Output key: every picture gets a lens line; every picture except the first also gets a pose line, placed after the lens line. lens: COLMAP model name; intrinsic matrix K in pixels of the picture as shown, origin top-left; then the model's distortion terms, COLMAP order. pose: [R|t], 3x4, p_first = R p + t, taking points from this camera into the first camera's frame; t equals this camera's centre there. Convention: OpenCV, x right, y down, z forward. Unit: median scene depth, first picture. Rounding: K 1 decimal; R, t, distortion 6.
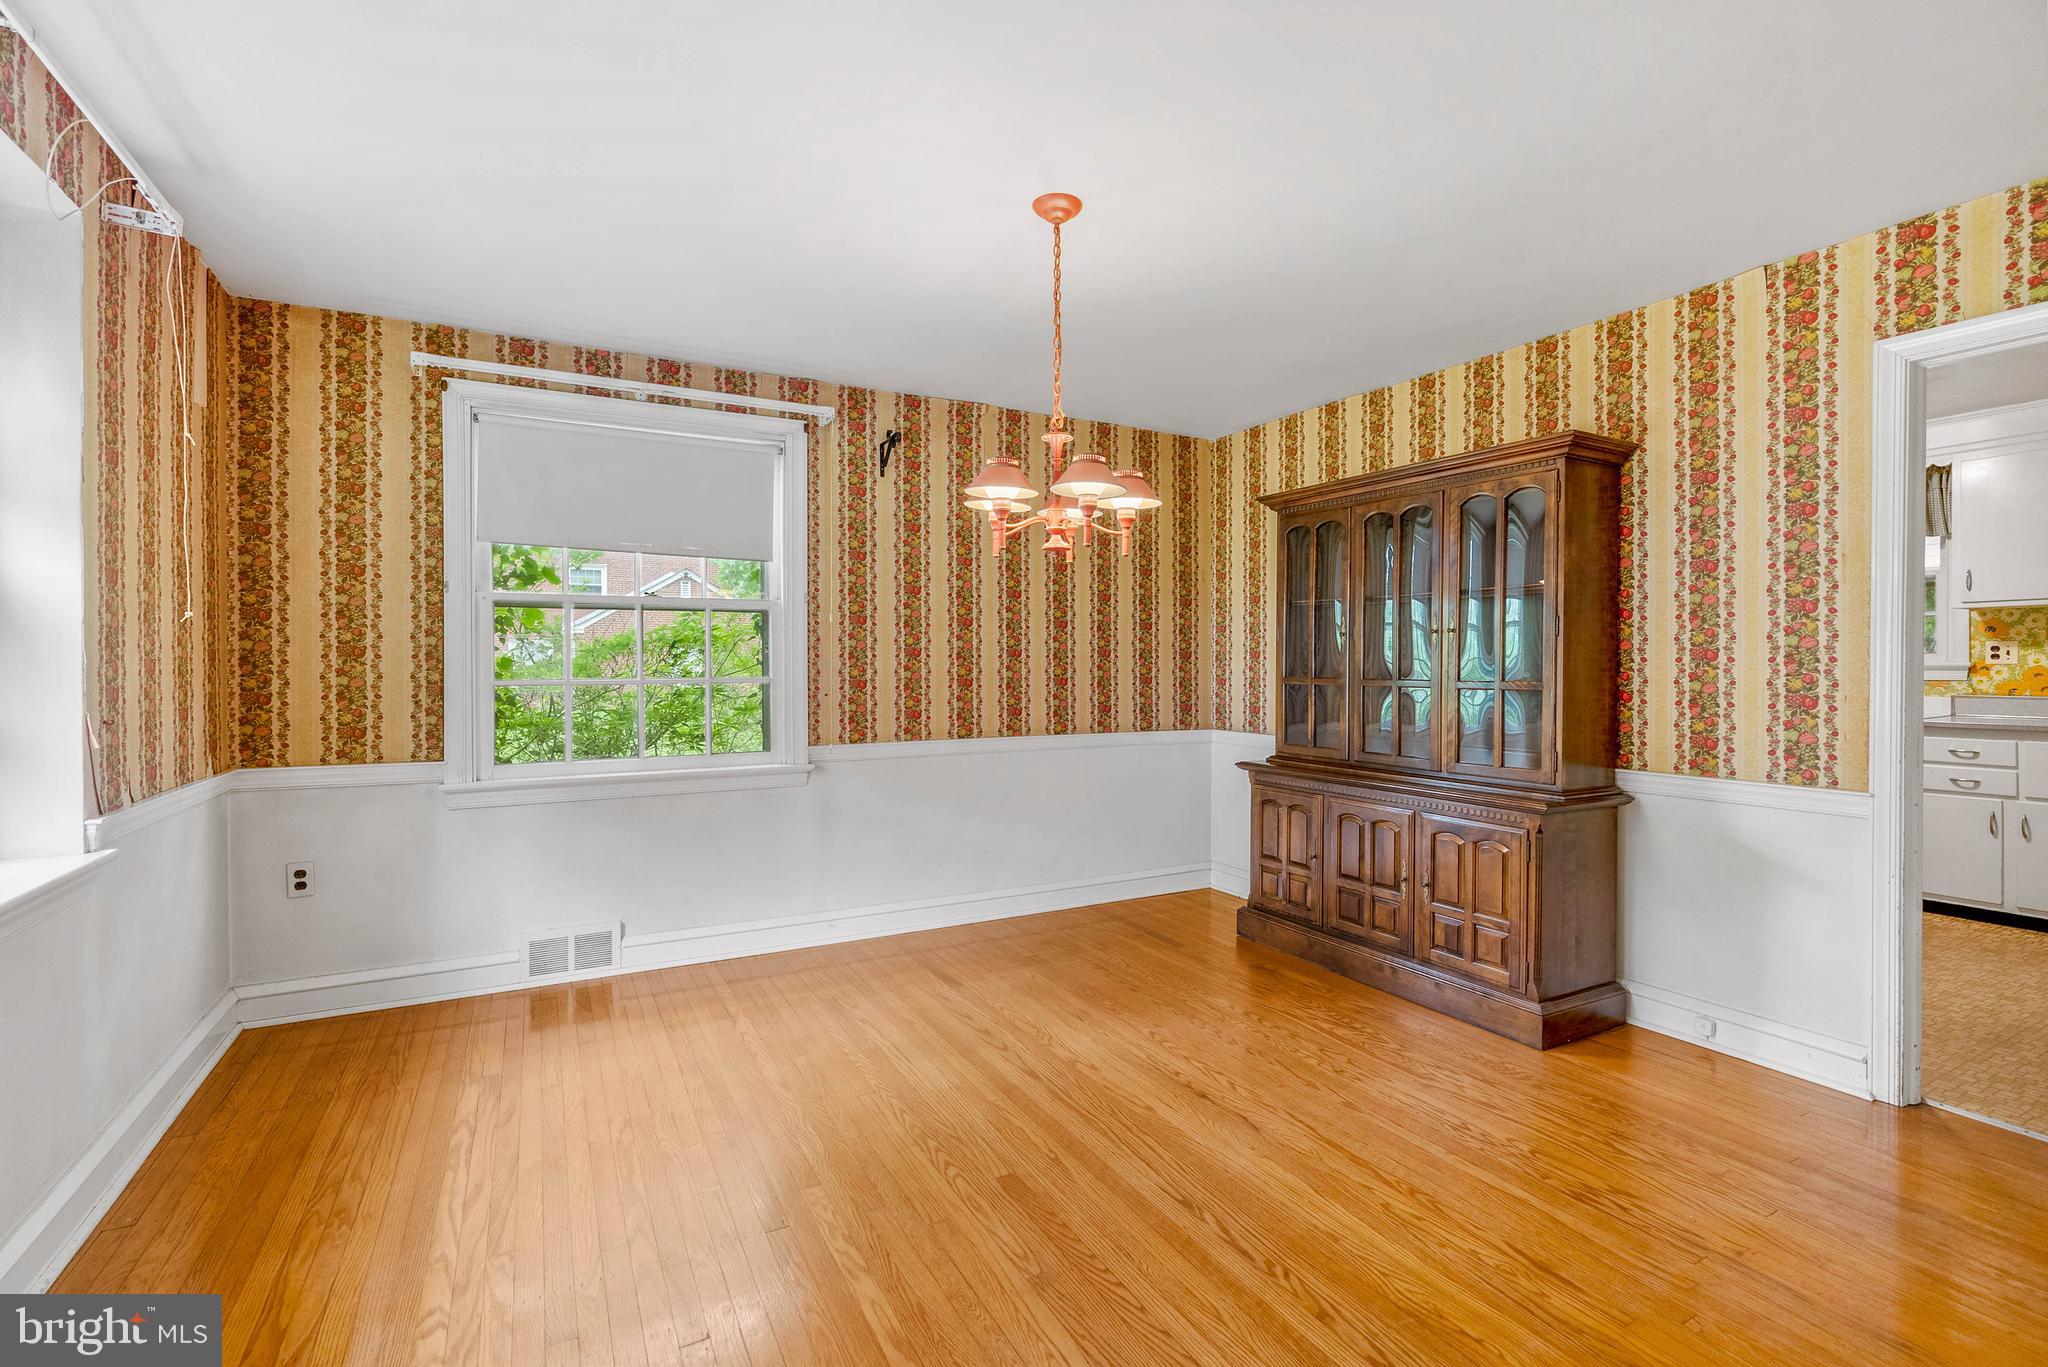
lens RADIAL K [[931.8, 0, 1016.1], [0, 931.8, 673.5], [0, 0, 1]] dist [-0.003940, 0.000269]
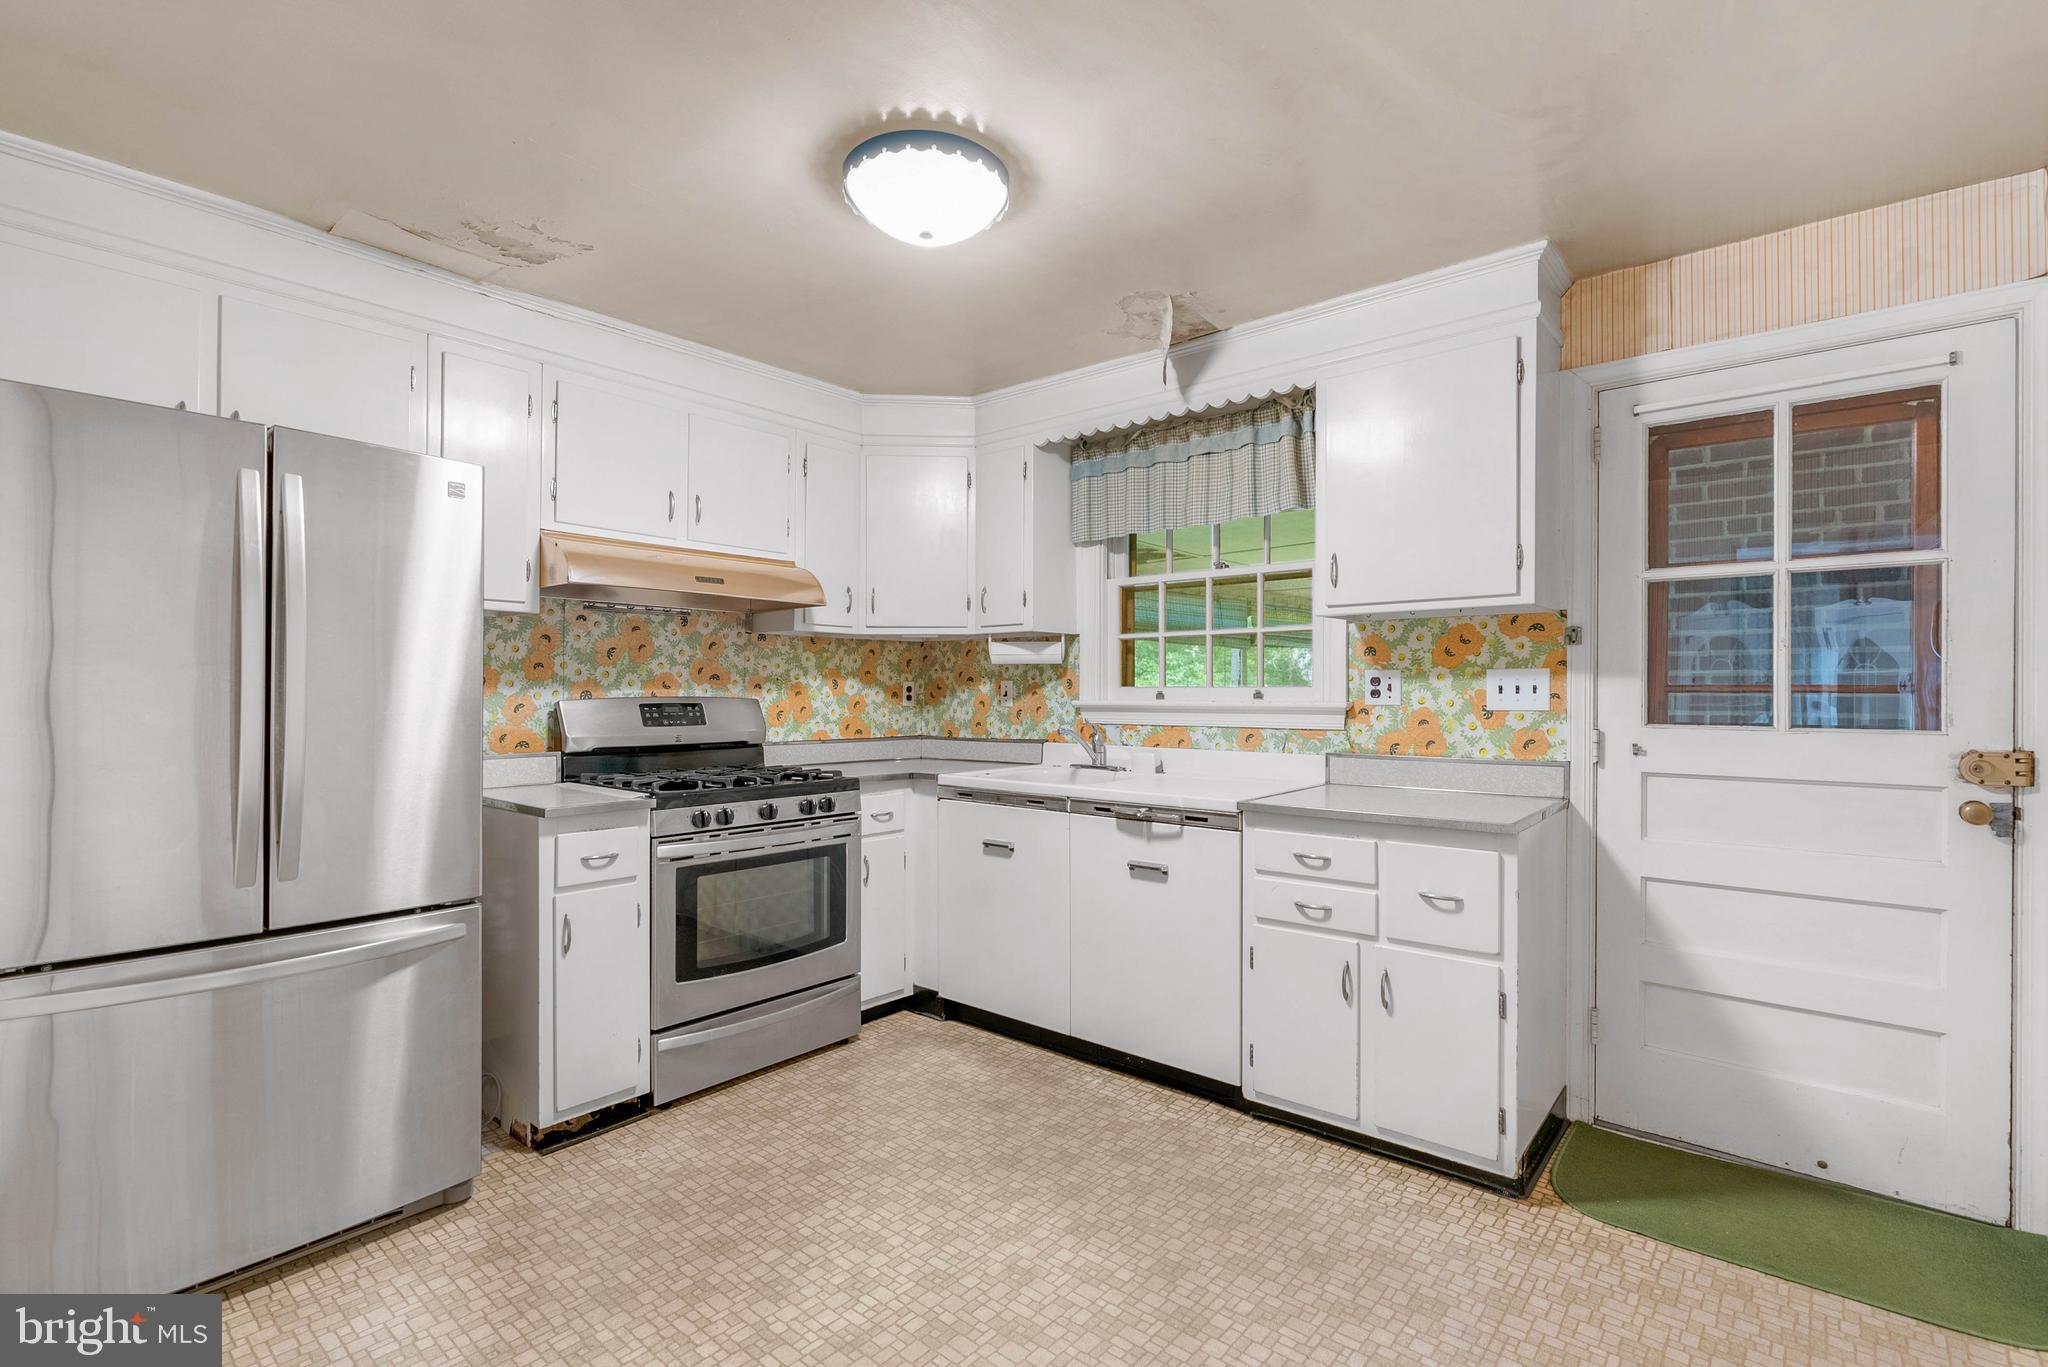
lens RADIAL K [[931.8, 0, 1025.6], [0, 931.8, 689.2], [0, 0, 1]] dist [-0.003940, 0.000269]
pose [[0.939321, 0.009250, 0.342914, 0.605710], [-0.005819, 0.999922, -0.011033, -0.012741], [-0.342989, 0.008368, 0.939302, 0.475408]]
